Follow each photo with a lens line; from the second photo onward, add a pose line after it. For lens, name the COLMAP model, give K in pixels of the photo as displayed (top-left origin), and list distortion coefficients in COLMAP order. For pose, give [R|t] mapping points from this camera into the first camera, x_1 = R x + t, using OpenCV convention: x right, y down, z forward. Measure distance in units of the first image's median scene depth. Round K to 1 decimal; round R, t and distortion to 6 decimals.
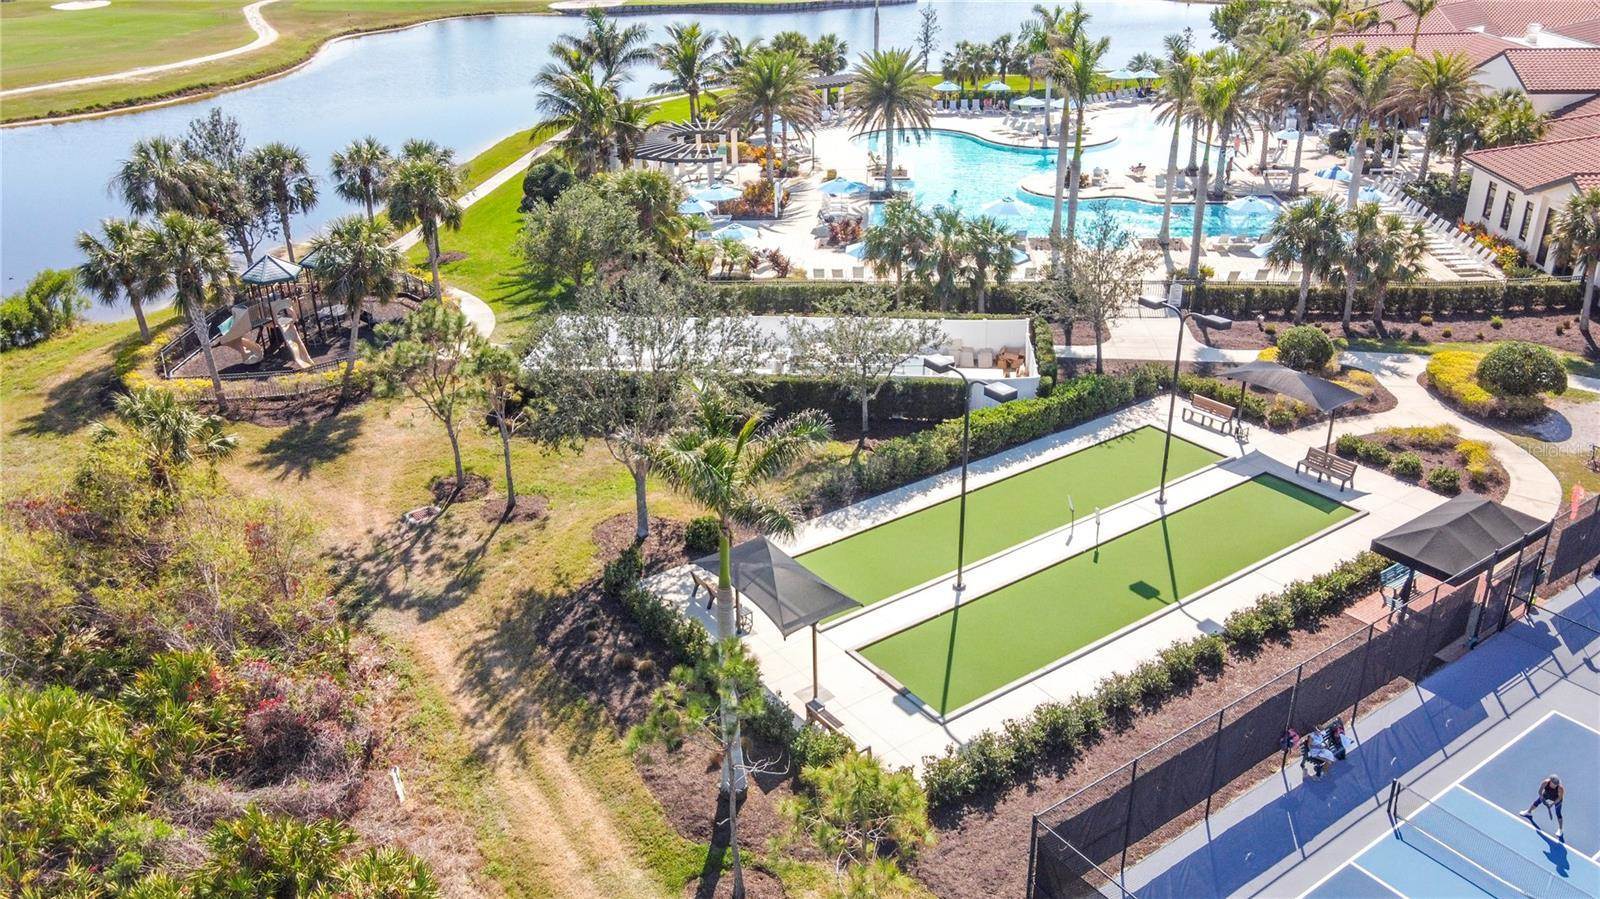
lens RADIAL K [[1224.3, 0, 805.4], [0, 1224.3, 433.8], [0, 0, 1]] dist [-0.011144, 0.040299]
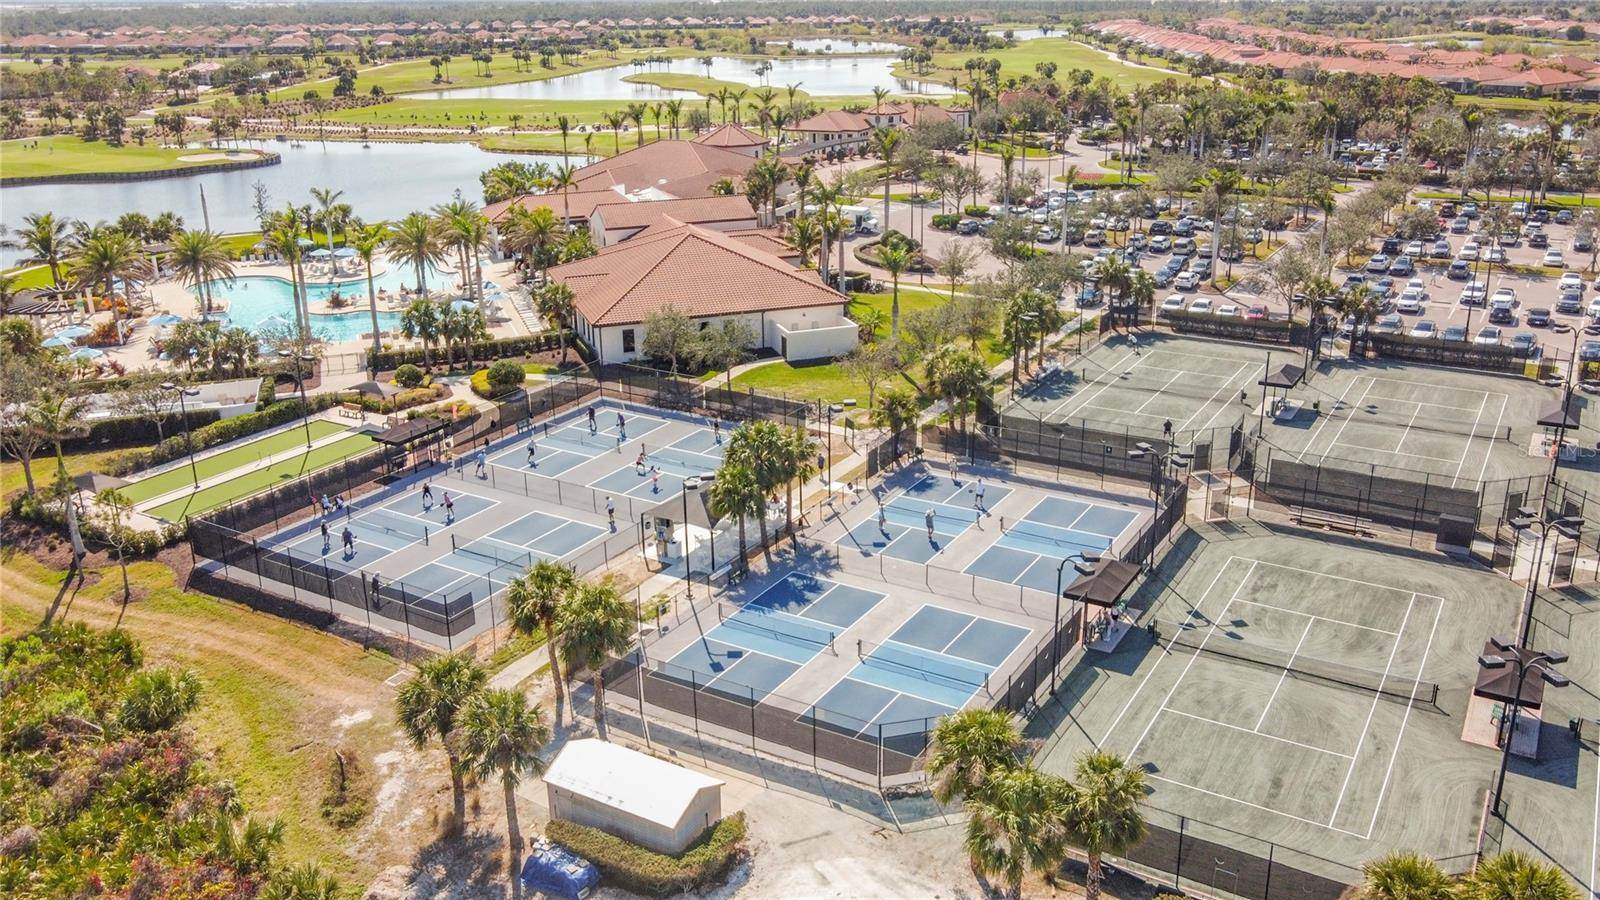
lens RADIAL K [[1289.0, 0, 800.0], [0, 1289.0, 450.0], [0, 0, 1]] dist [-0.001646, 0.022238]
pose [[0.915667, -0.131188, 0.379926, 0.157741], [0.165469, 0.984457, -0.058868, 0.241306], [-0.366298, 0.116770, 0.923142, -0.998703]]
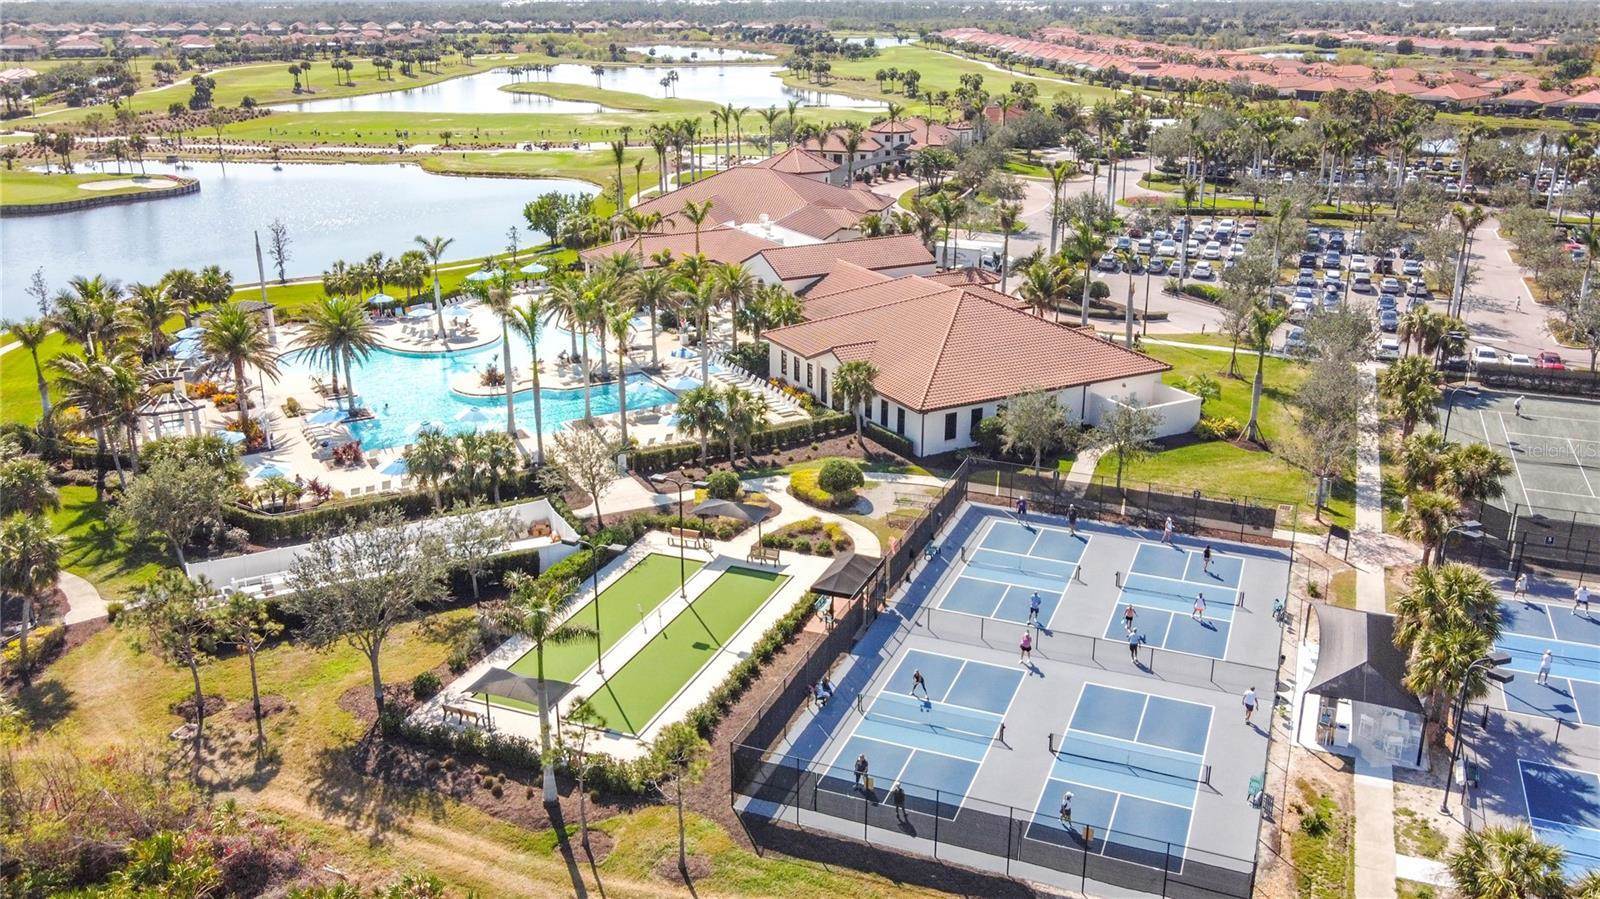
lens RADIAL K [[1308.4, 0, 792.3], [0, 1308.4, 447.5], [0, 0, 1]] dist [-0.000587, 0.014438]
pose [[0.840452, -0.162649, 0.516900, -0.330723], [0.212654, 0.976367, -0.038536, -0.029355], [-0.498417, 0.142309, 0.855178, -0.428292]]
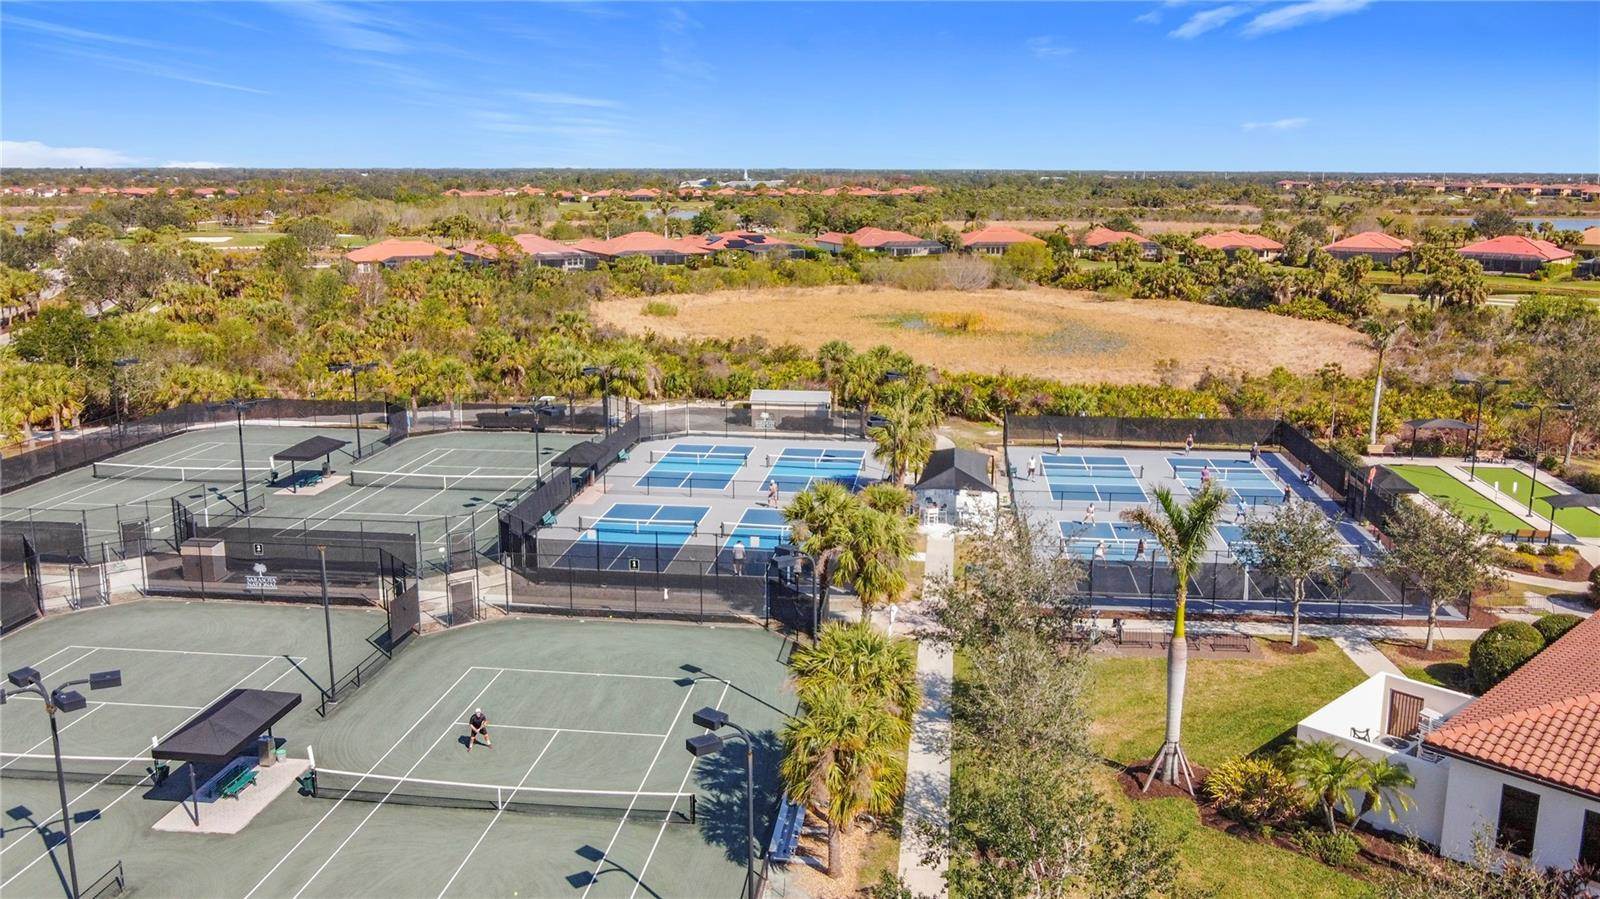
lens RADIAL K [[1316.6, 0, 794.4], [0, 1316.6, 451.2], [0, 0, 1]] dist [-0.012930, 0.004600]
pose [[-0.669081, 0.173671, -0.722613, 1.705896], [-0.300659, 0.825942, 0.476890, -0.438213], [0.679658, 0.536338, -0.500406, 0.848482]]
